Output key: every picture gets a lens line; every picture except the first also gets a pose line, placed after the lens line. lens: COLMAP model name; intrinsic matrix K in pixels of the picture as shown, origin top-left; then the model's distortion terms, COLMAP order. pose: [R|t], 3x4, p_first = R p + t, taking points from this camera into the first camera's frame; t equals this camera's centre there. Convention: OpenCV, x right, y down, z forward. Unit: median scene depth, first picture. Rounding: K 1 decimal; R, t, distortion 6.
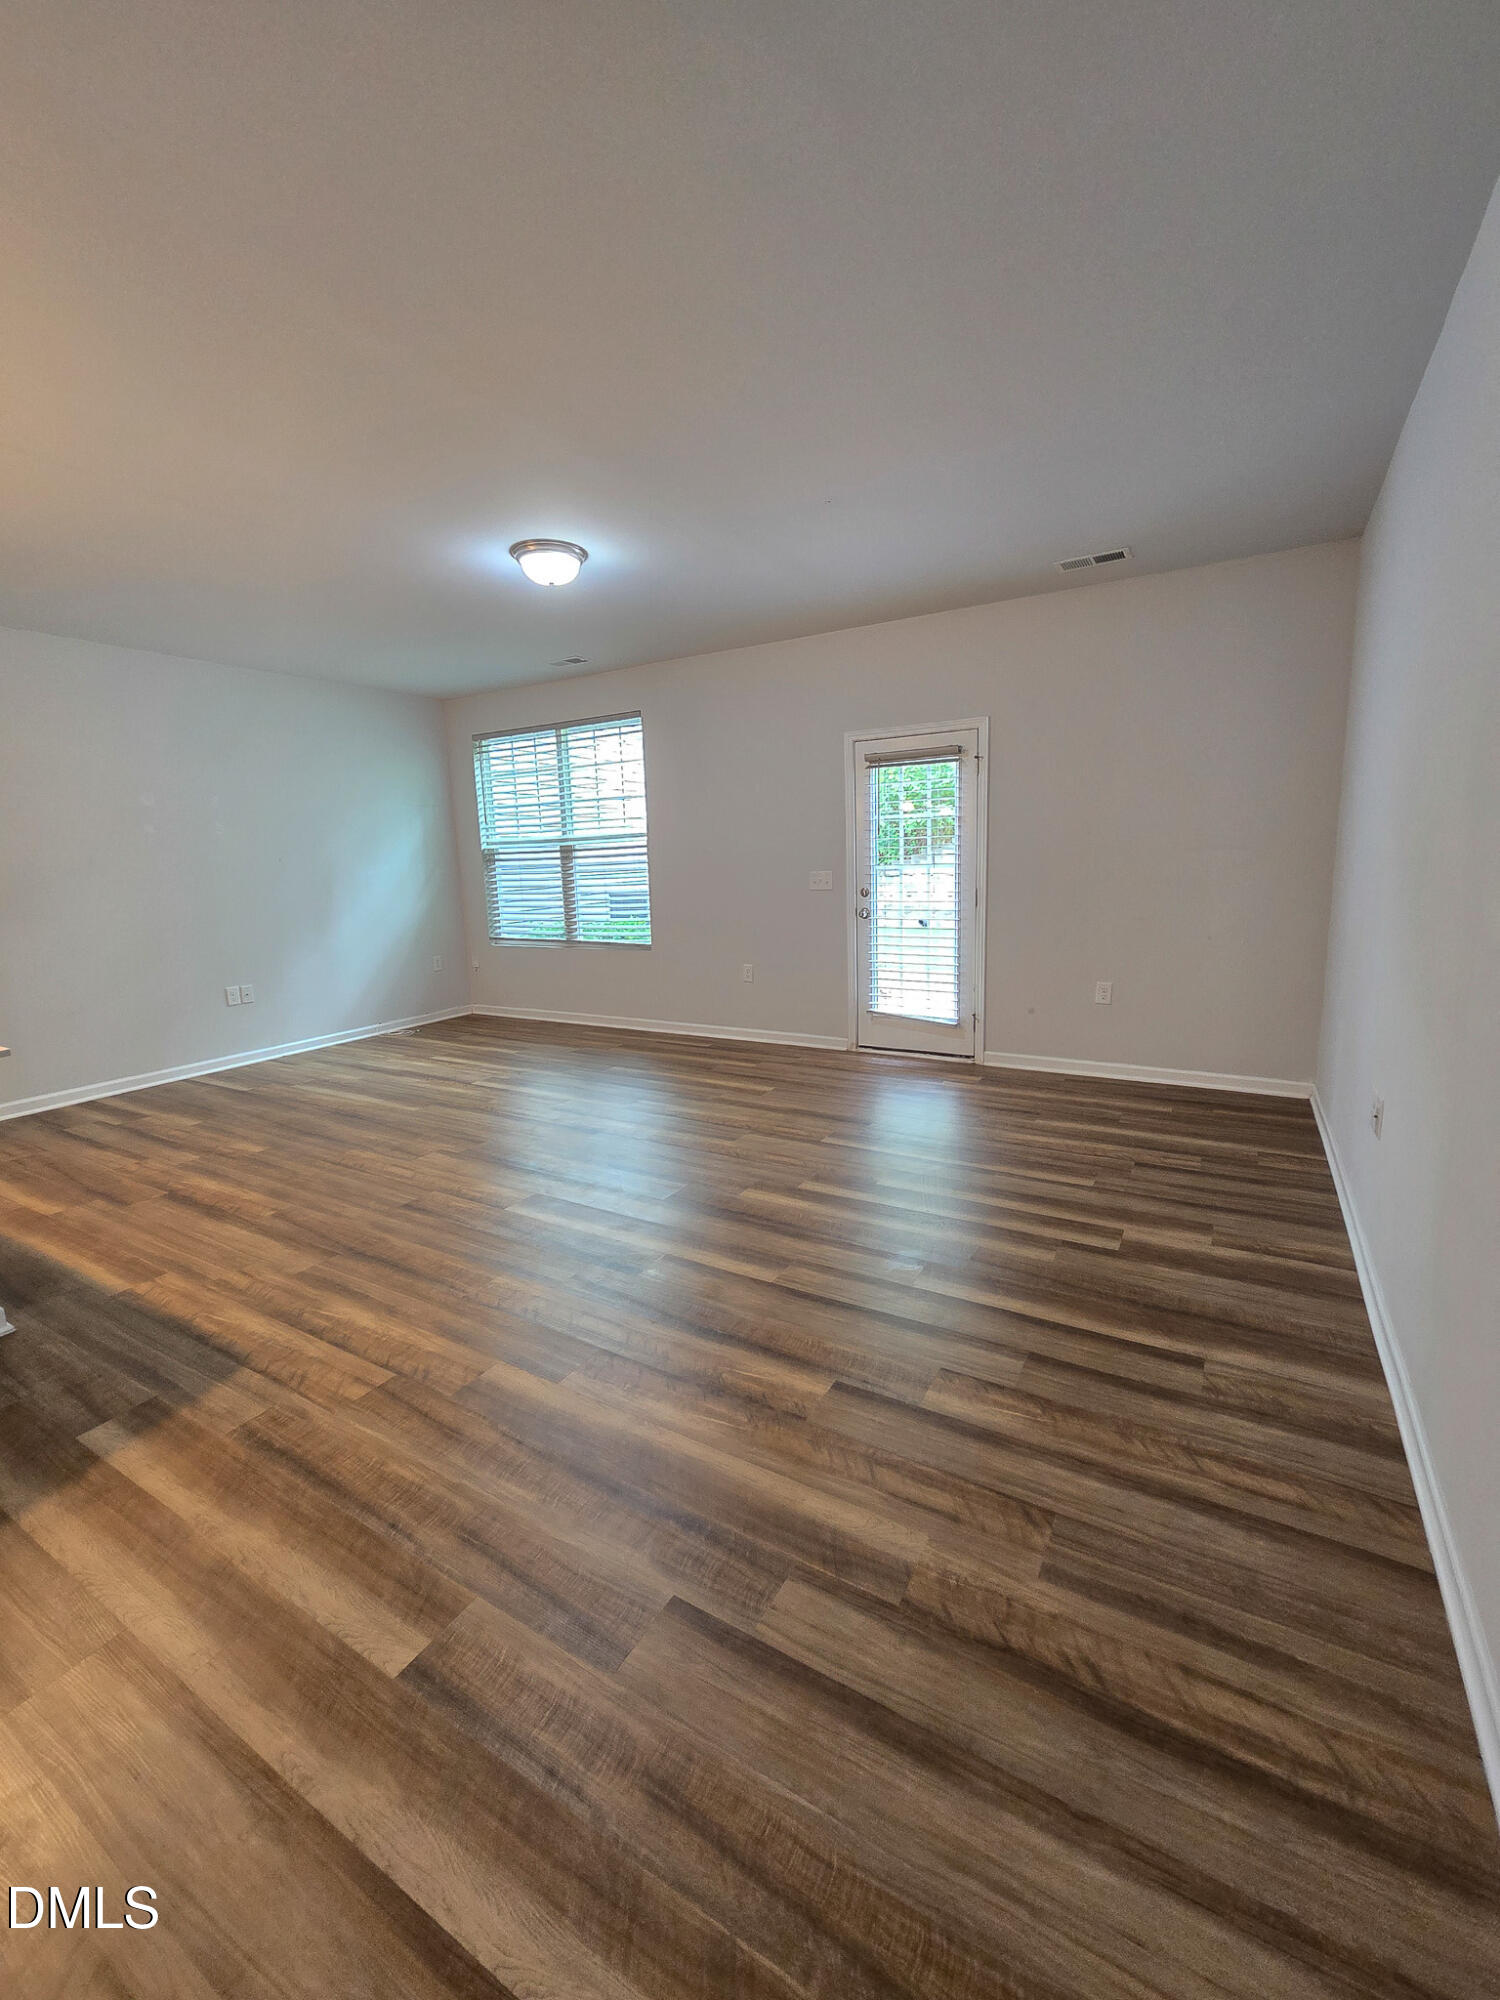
lens RADIAL K [[819.7, 0, 760.1], [0, 819.7, 1000.5], [0, 0, 1]] dist [-0.002403, -0.000730]
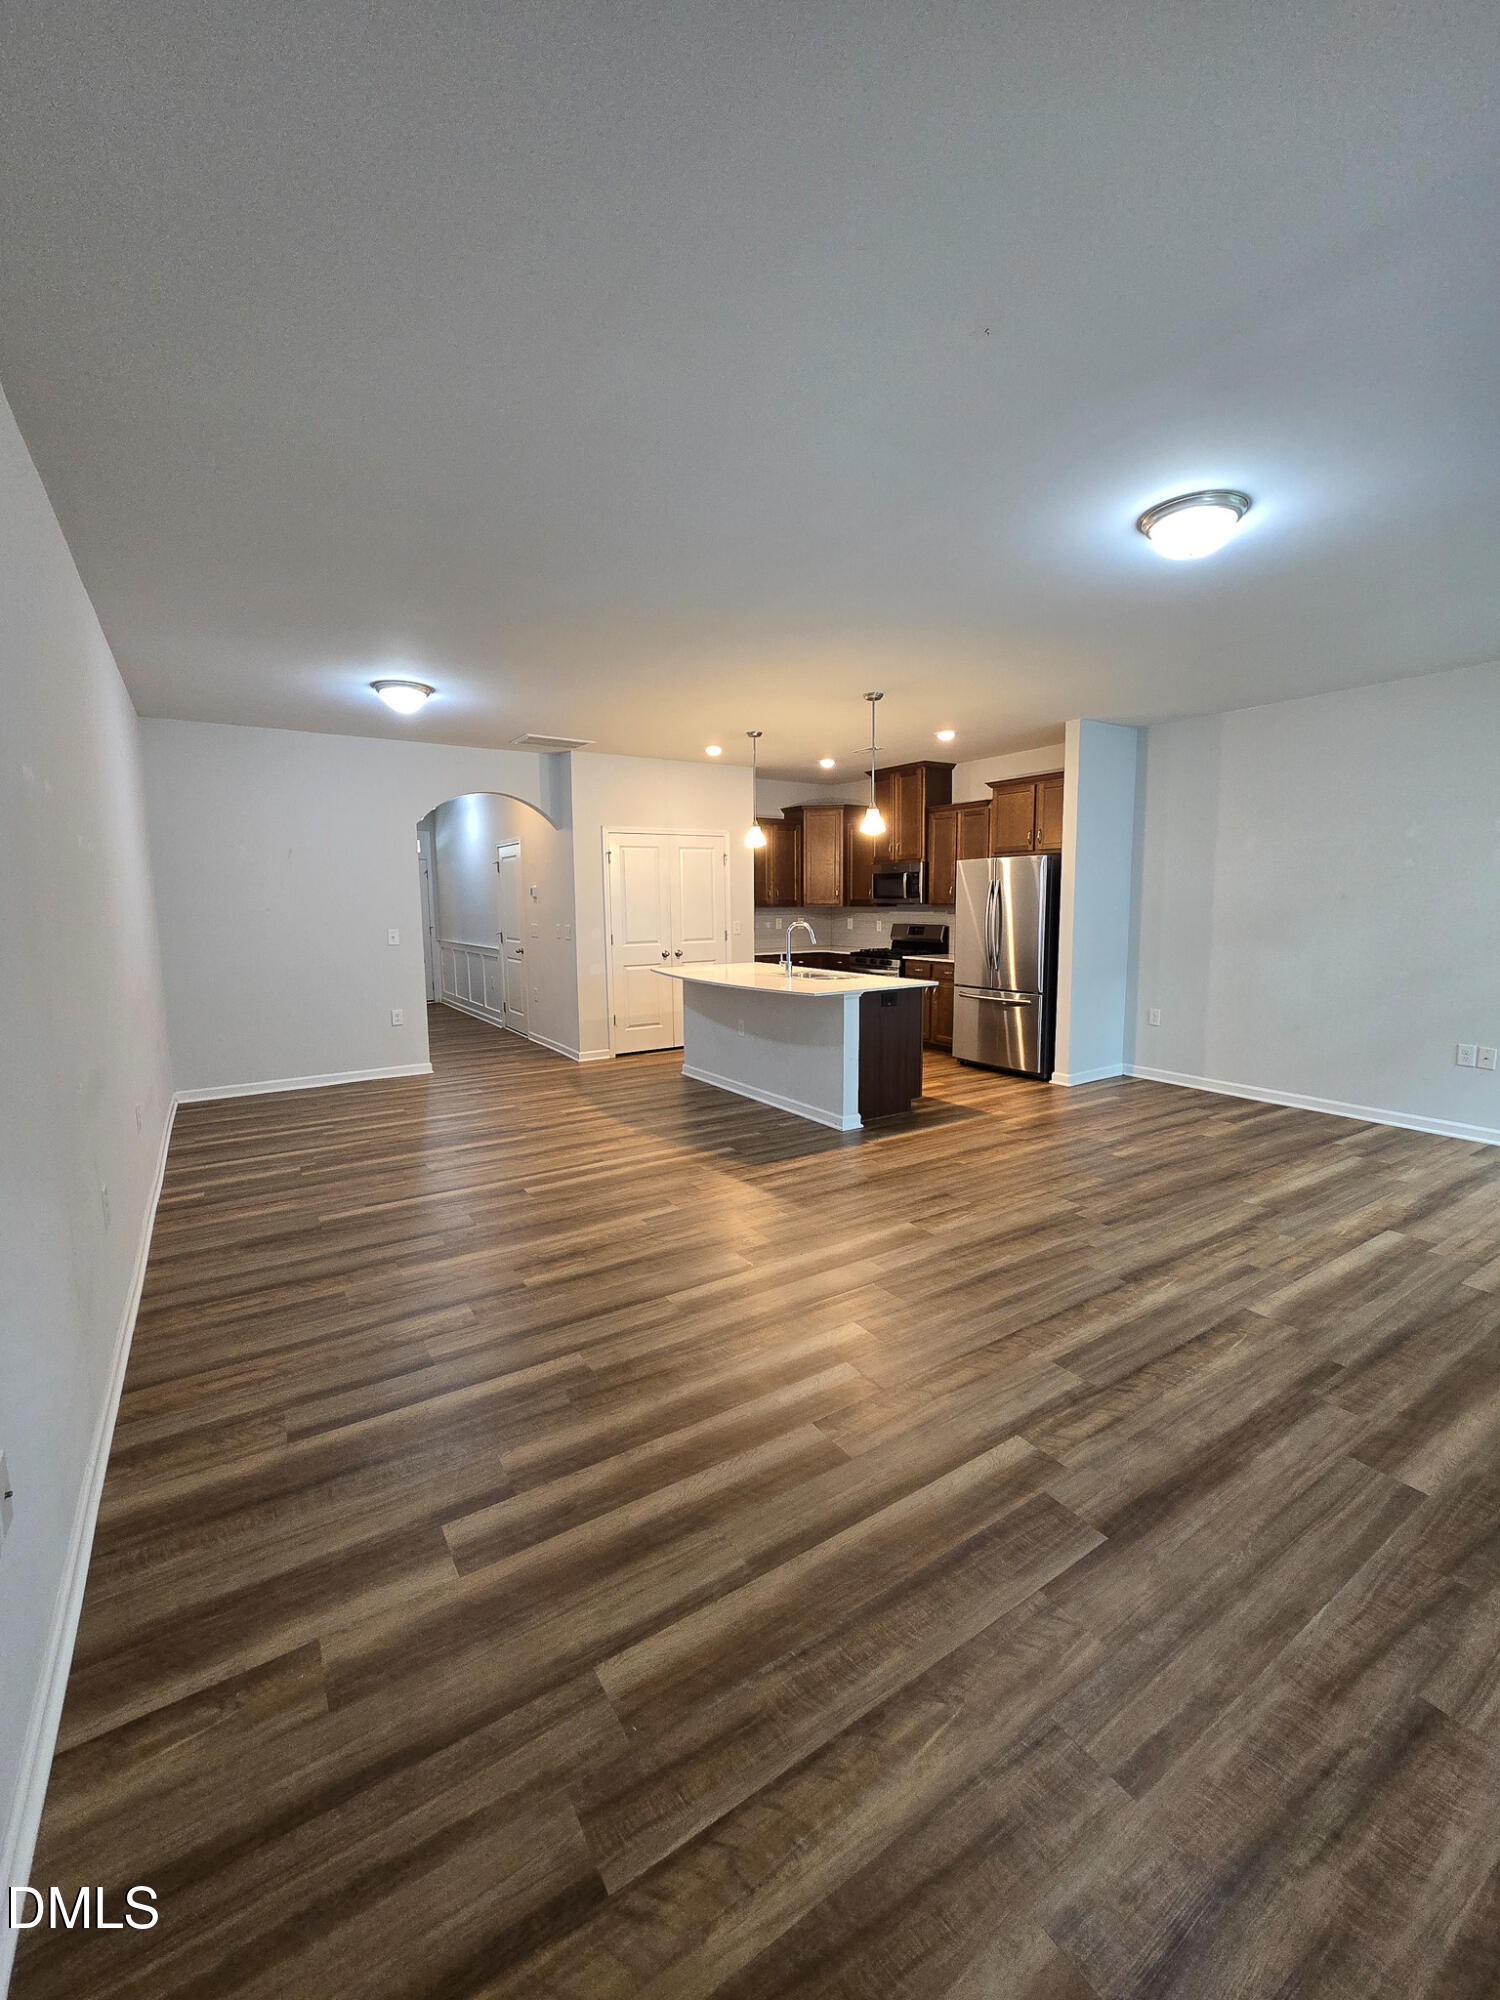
lens RADIAL K [[819.7, 0, 764.3], [0, 819.7, 992.9], [0, 0, 1]] dist [-0.002403, -0.000730]
pose [[-0.438888, 0.138037, -0.887876, 0.708143], [-0.134297, 0.966953, 0.216716, -0.261284], [0.888449, 0.214353, -0.405846, 1.160808]]
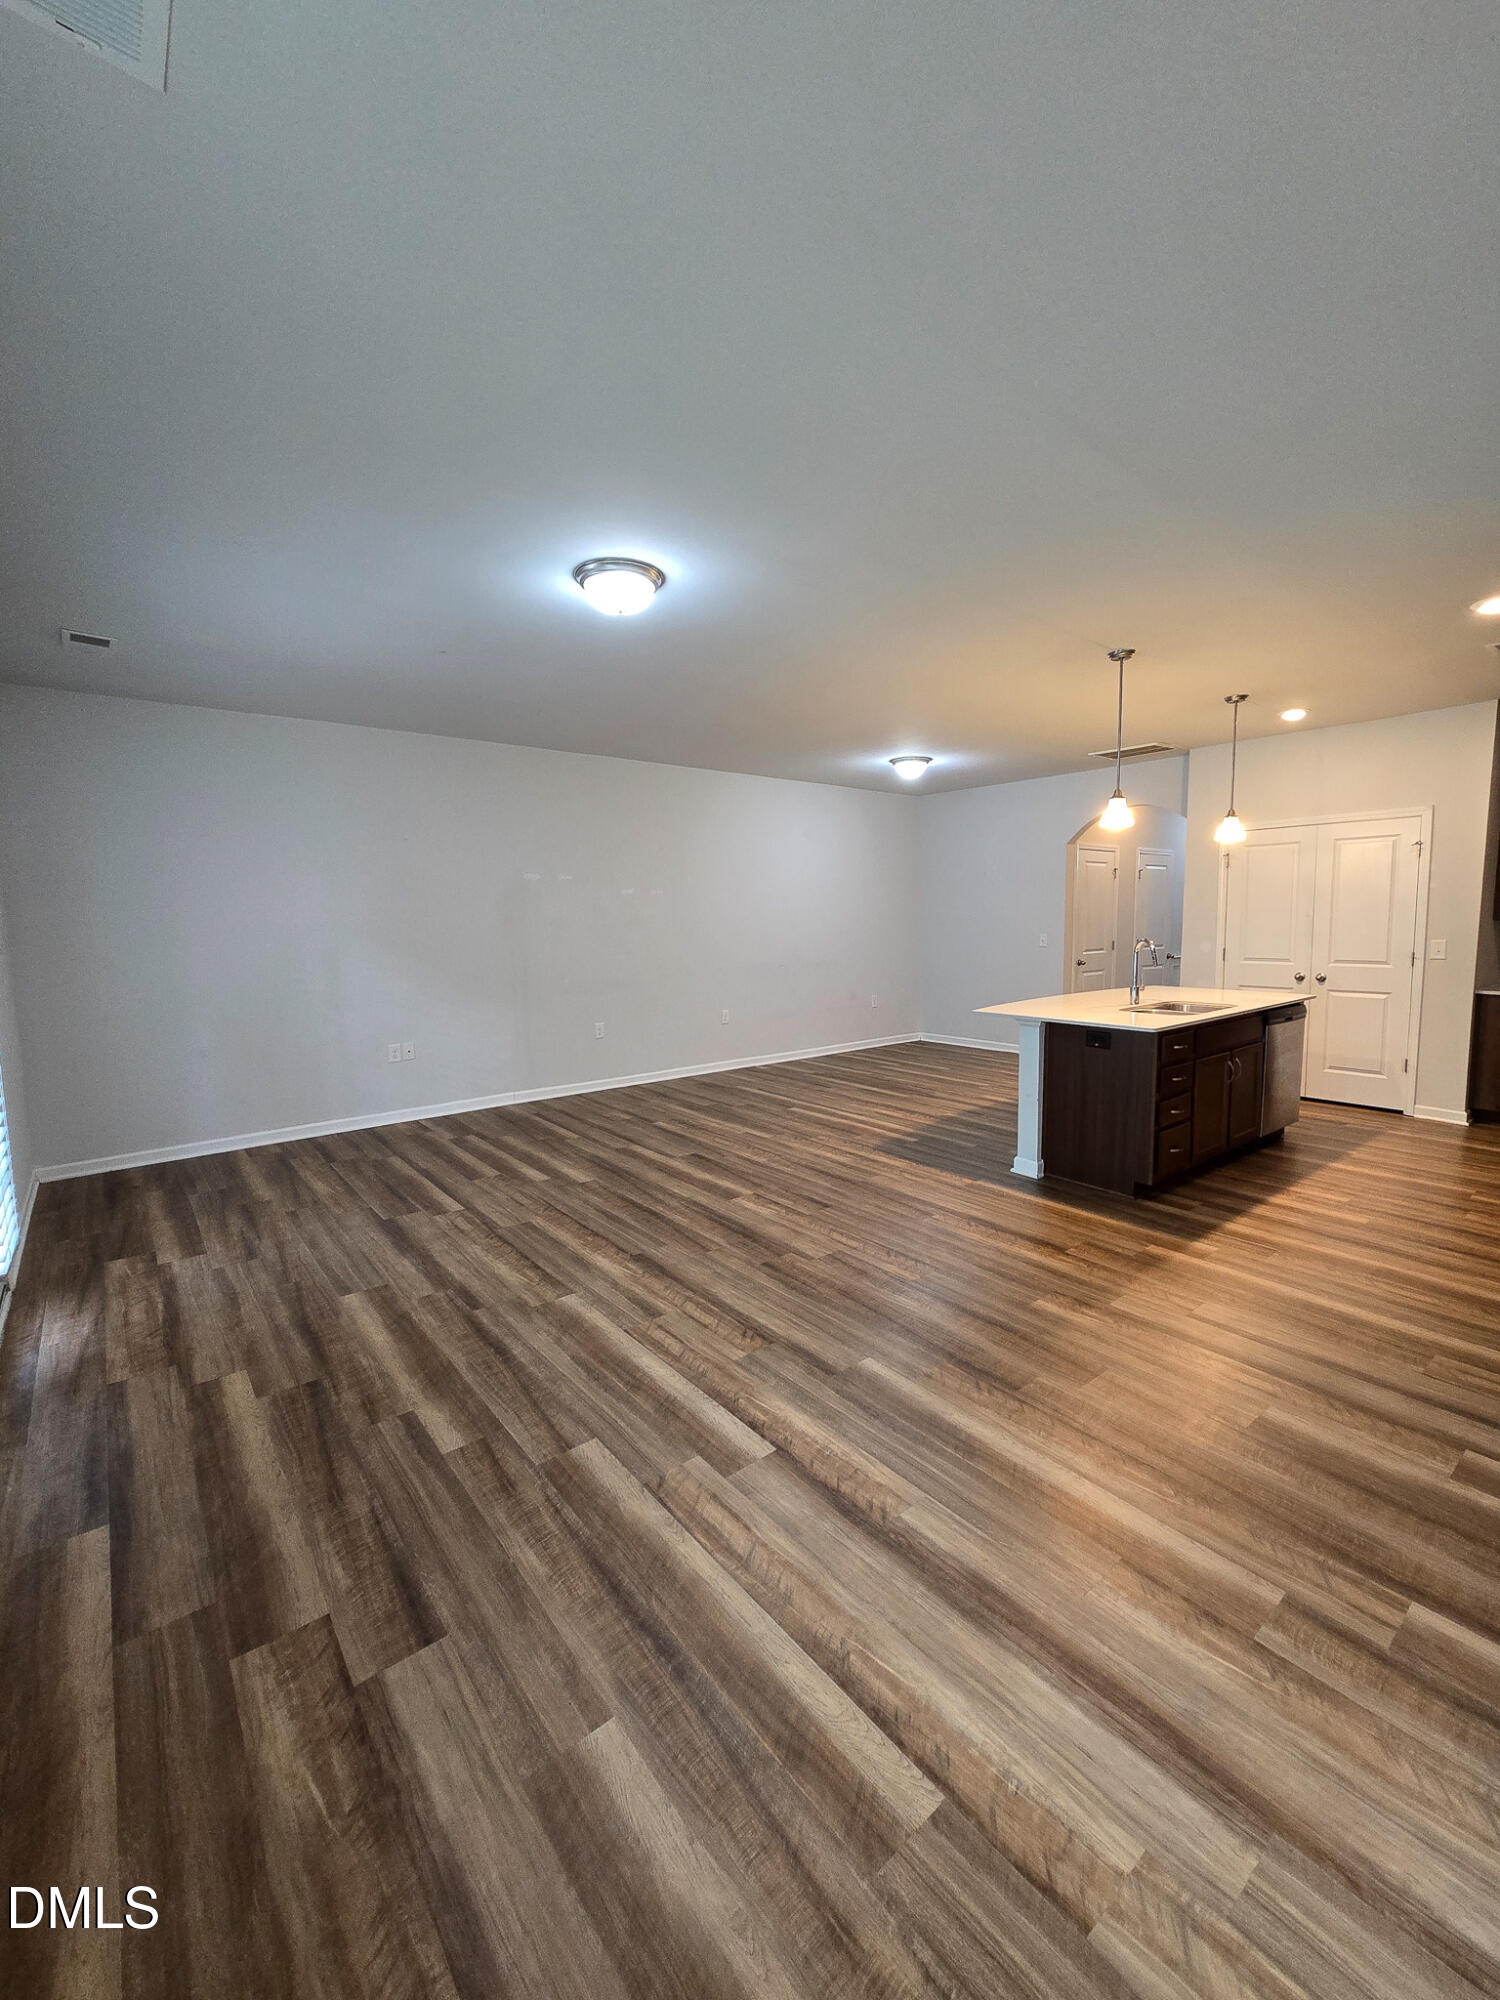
lens RADIAL K [[819.7, 0, 755.0], [0, 819.7, 989.9], [0, 0, 1]] dist [-0.002403, -0.000730]
pose [[-0.933189, 0.011981, 0.359187, -0.759046], [0.104699, 0.965155, 0.239821, -0.363749], [-0.343797, 0.261405, -0.901926, 2.015768]]
